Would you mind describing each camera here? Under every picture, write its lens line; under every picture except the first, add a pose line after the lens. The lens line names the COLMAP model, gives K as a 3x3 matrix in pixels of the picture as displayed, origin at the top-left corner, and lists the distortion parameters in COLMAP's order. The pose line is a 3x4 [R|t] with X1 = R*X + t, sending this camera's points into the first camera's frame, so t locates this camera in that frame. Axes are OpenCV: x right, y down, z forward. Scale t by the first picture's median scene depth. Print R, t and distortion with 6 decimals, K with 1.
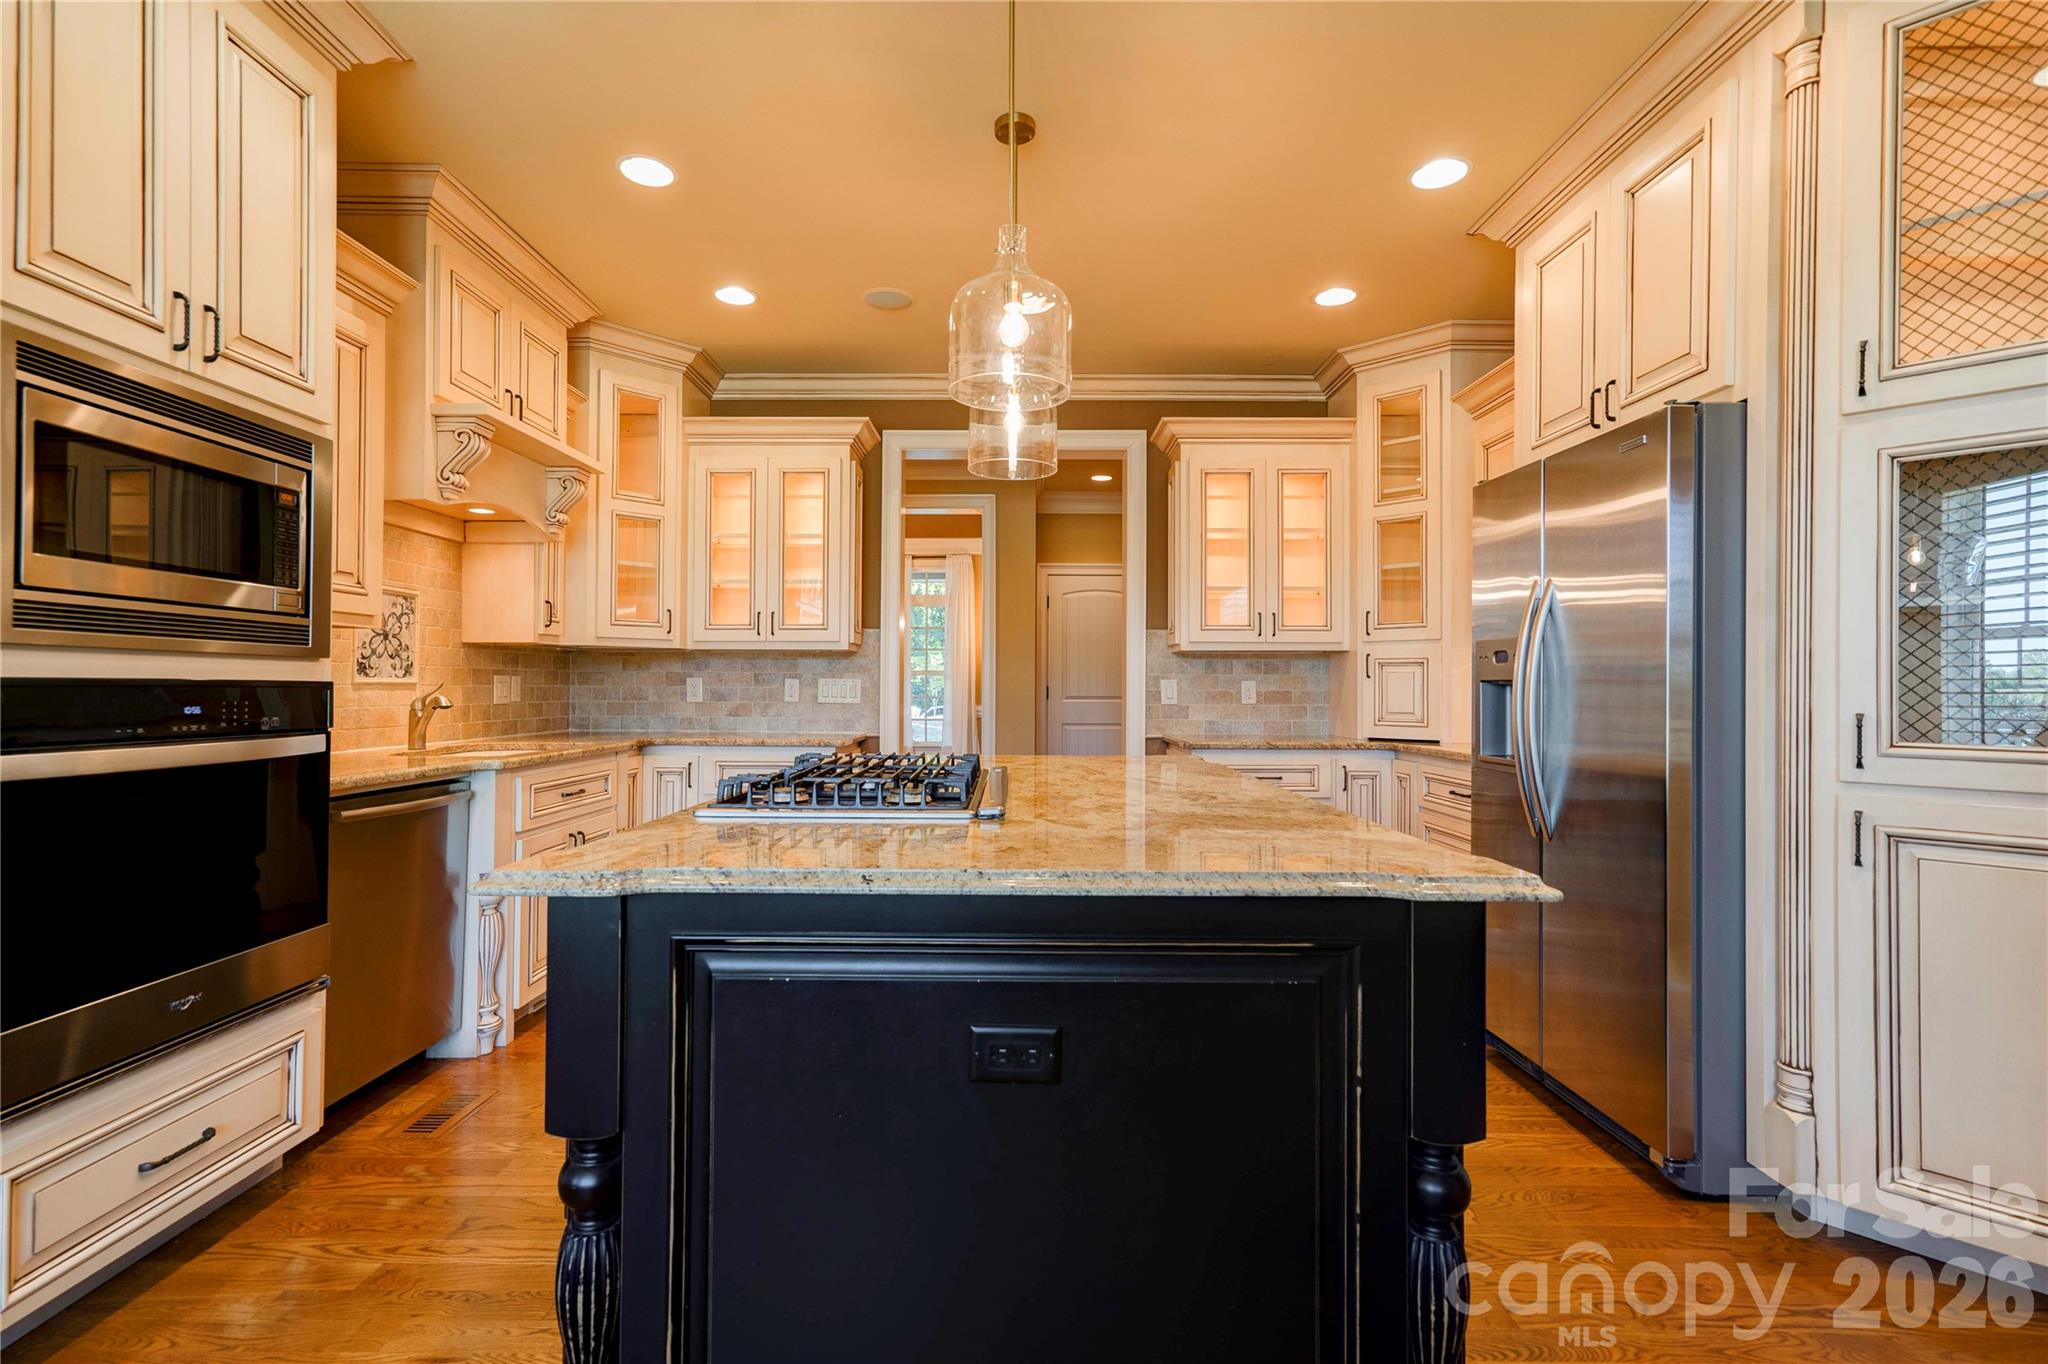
lens RADIAL K [[933.8, 0, 1025.6], [0, 933.8, 678.2], [0, 0, 1]] dist [0.000035, 0.003563]
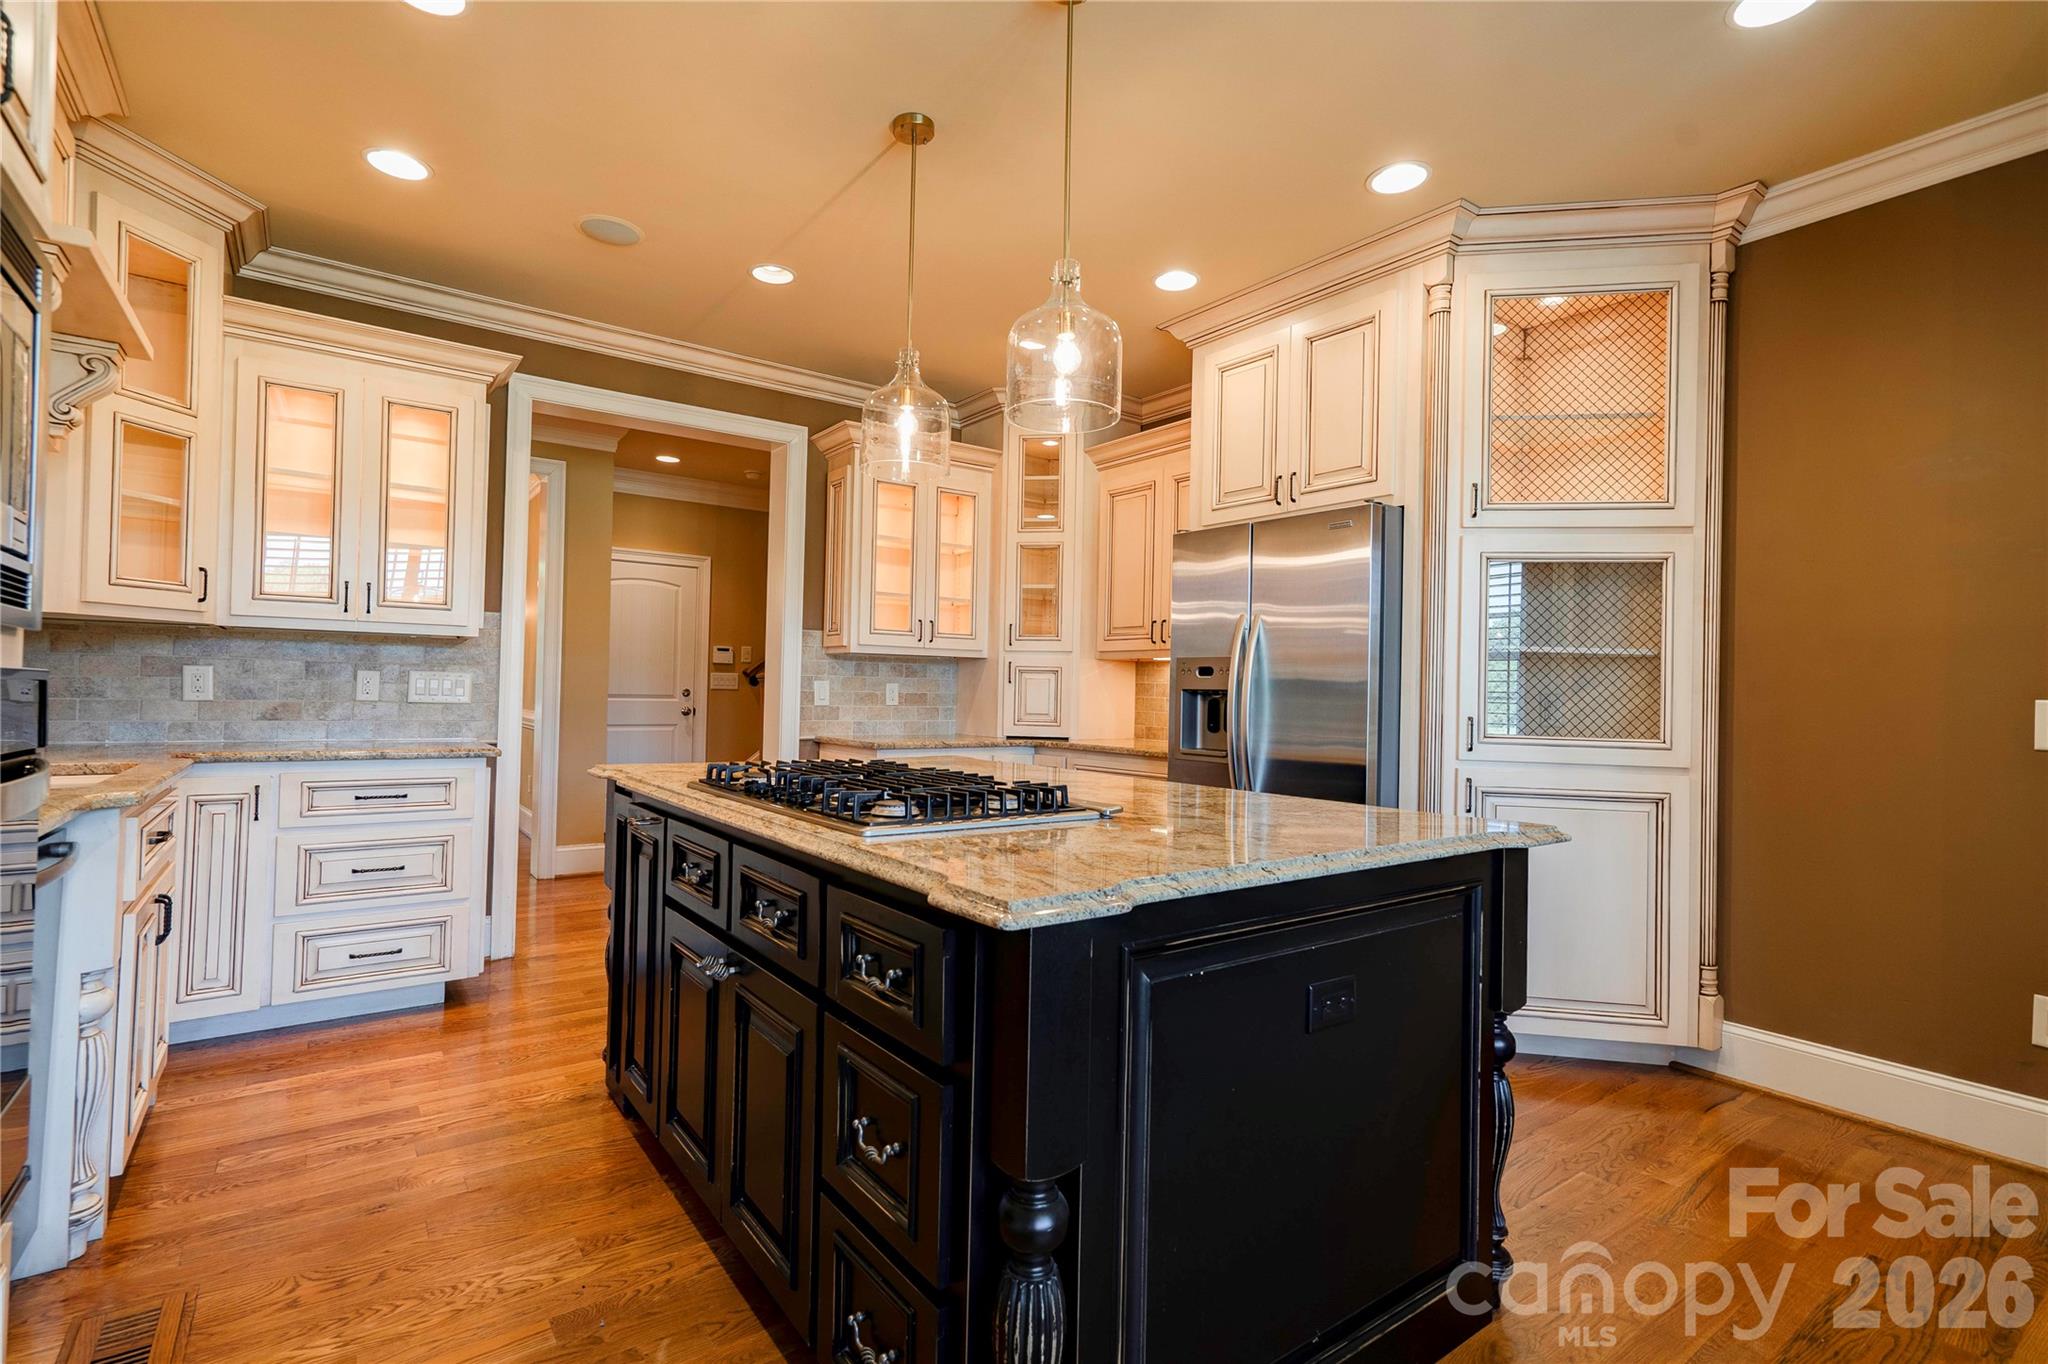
lens RADIAL K [[933.8, 0, 1035.5], [0, 933.8, 679.2], [0, 0, 1]] dist [0.000035, 0.003563]
pose [[0.807768, 0.020036, 0.589160, -0.273712], [-0.022288, 0.999746, -0.003442, -0.001841], [-0.589079, -0.010351, 0.808009, 0.065523]]
